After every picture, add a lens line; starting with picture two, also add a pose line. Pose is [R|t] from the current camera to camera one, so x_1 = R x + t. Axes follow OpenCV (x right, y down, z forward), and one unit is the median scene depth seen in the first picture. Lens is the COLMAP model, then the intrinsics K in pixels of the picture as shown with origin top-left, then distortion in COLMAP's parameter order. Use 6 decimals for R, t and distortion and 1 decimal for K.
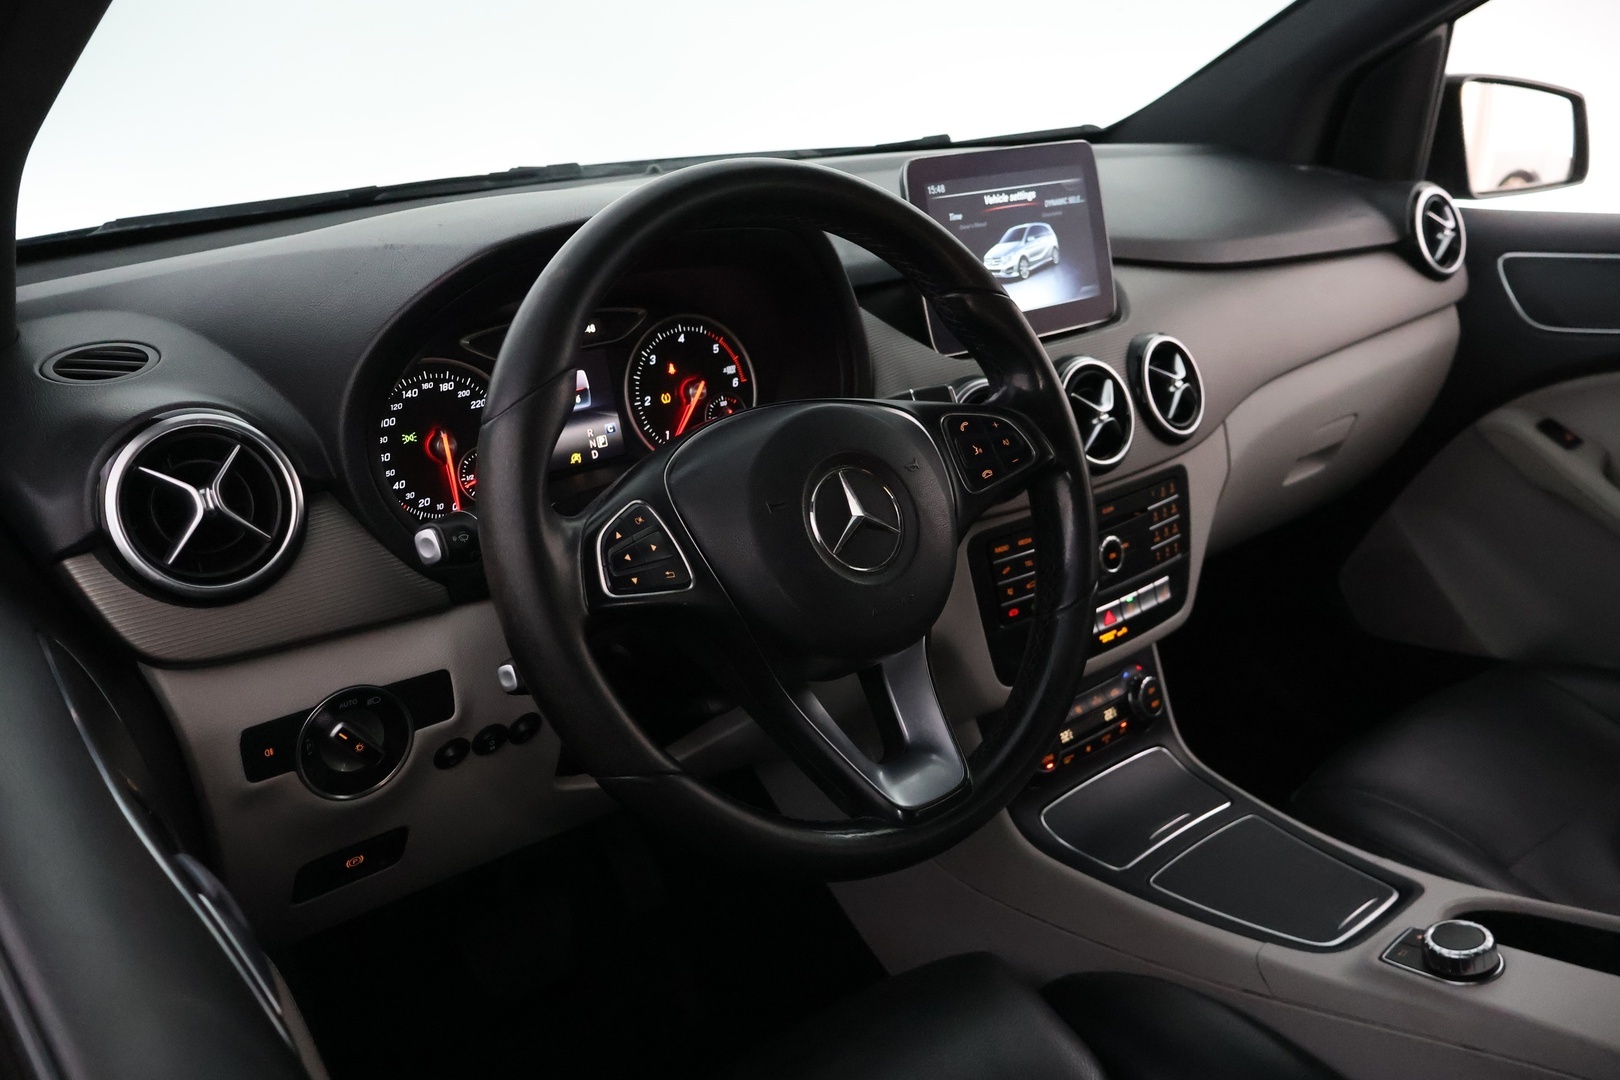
lens RADIAL K [[1366.5, 0, 815.0], [0, 1366.5, 541.4], [0, 0, 1]] dist [0.004647, -0.004347]
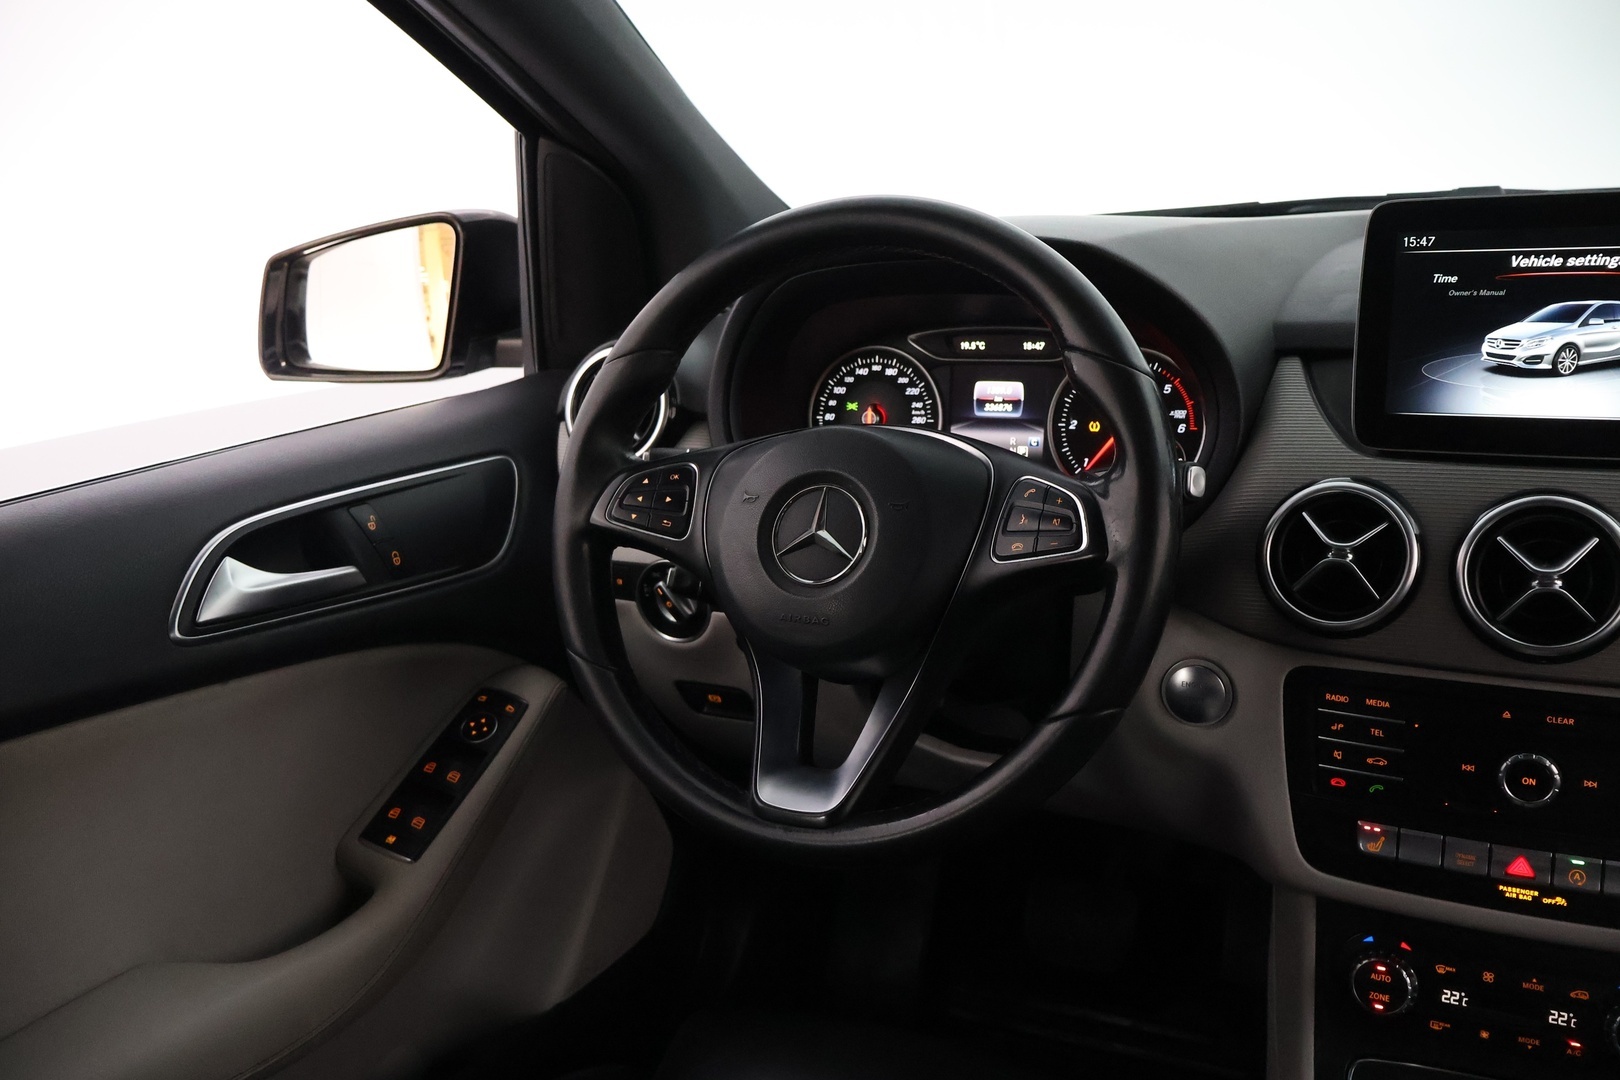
lens RADIAL K [[1366.5, 0, 801.8], [0, 1366.5, 542.0], [0, 0, 1]] dist [0.004647, -0.004347]
pose [[0.401213, 0.266410, -0.876387, 0.681995], [-0.262114, 0.950153, 0.168837, -0.132500], [0.877681, 0.161974, 0.451044, 0.359388]]
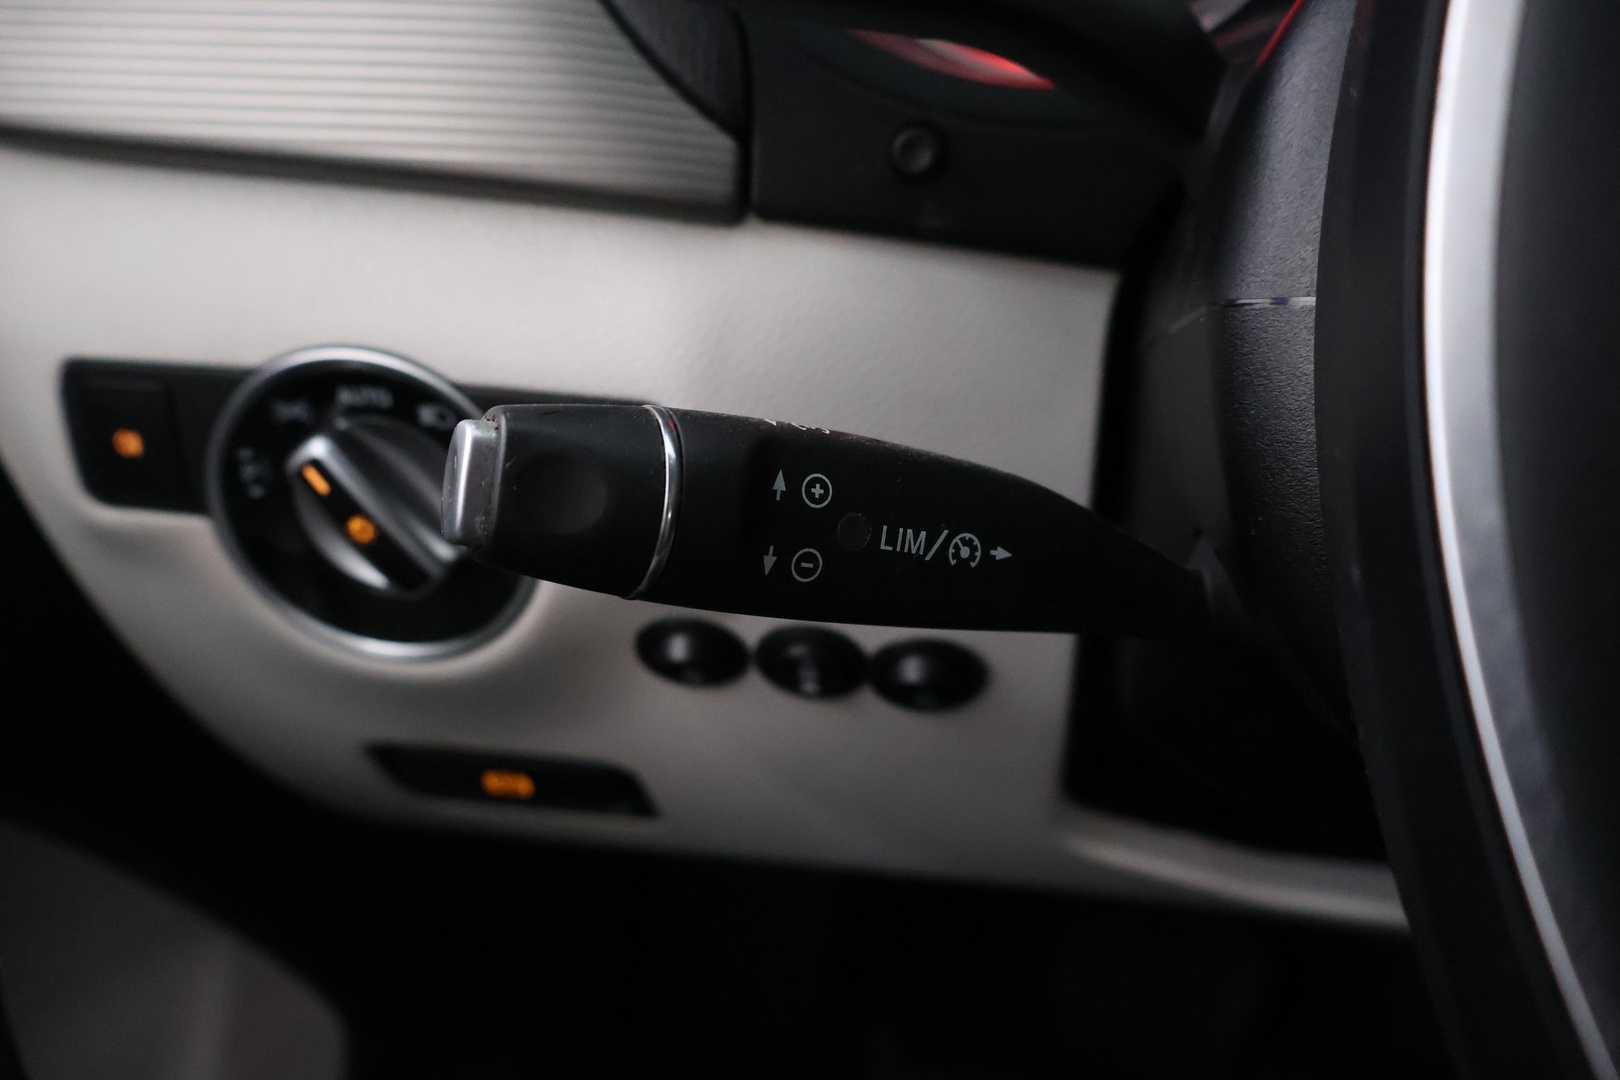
lens RADIAL K [[1366.5, 0, 802.8], [0, 1366.5, 537.2], [0, 0, 1]] dist [0.004647, -0.004347]
pose [[0.687556, 0.395145, -0.609202, -0.036523], [-0.287140, 0.918542, 0.271719, 0.020230], [0.666946, -0.011895, 0.745011, 0.607986]]
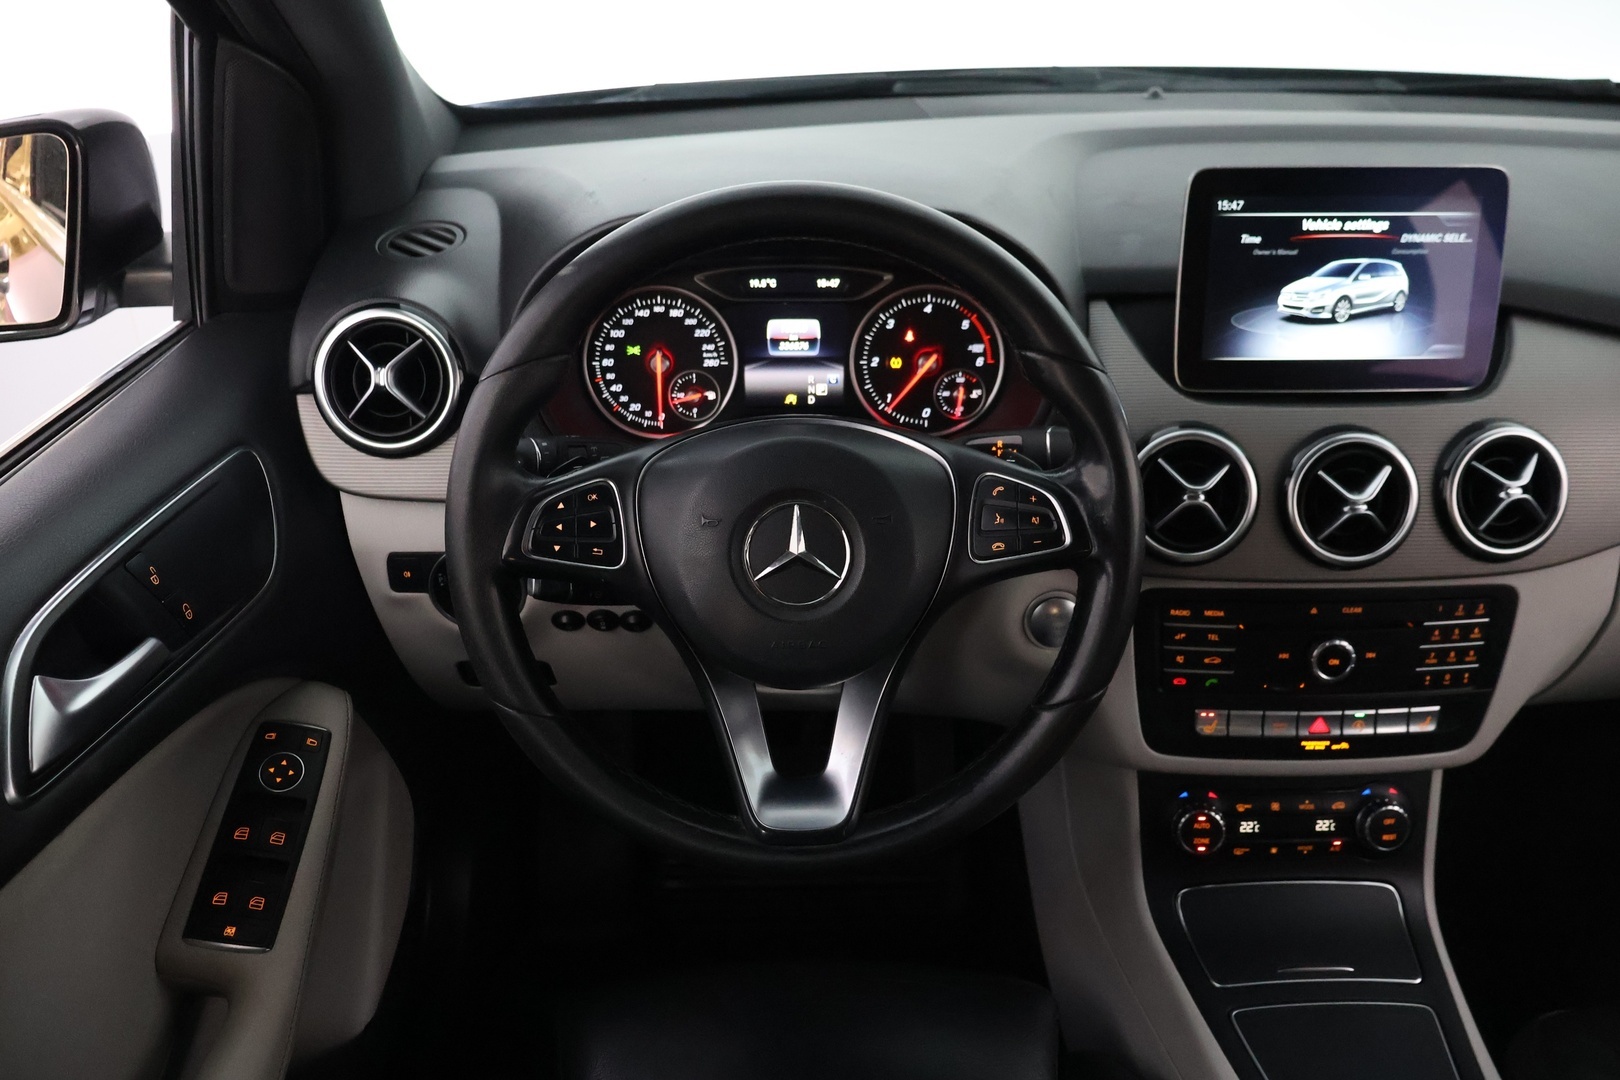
lens RADIAL K [[1366.5, 0, 810.2], [0, 1366.5, 544.4], [0, 0, 1]] dist [0.004647, -0.004347]
pose [[0.781941, 0.321389, -0.534114, 0.417591], [-0.239804, 0.945993, 0.218155, -0.177669], [0.575381, -0.042502, 0.816781, 0.114189]]
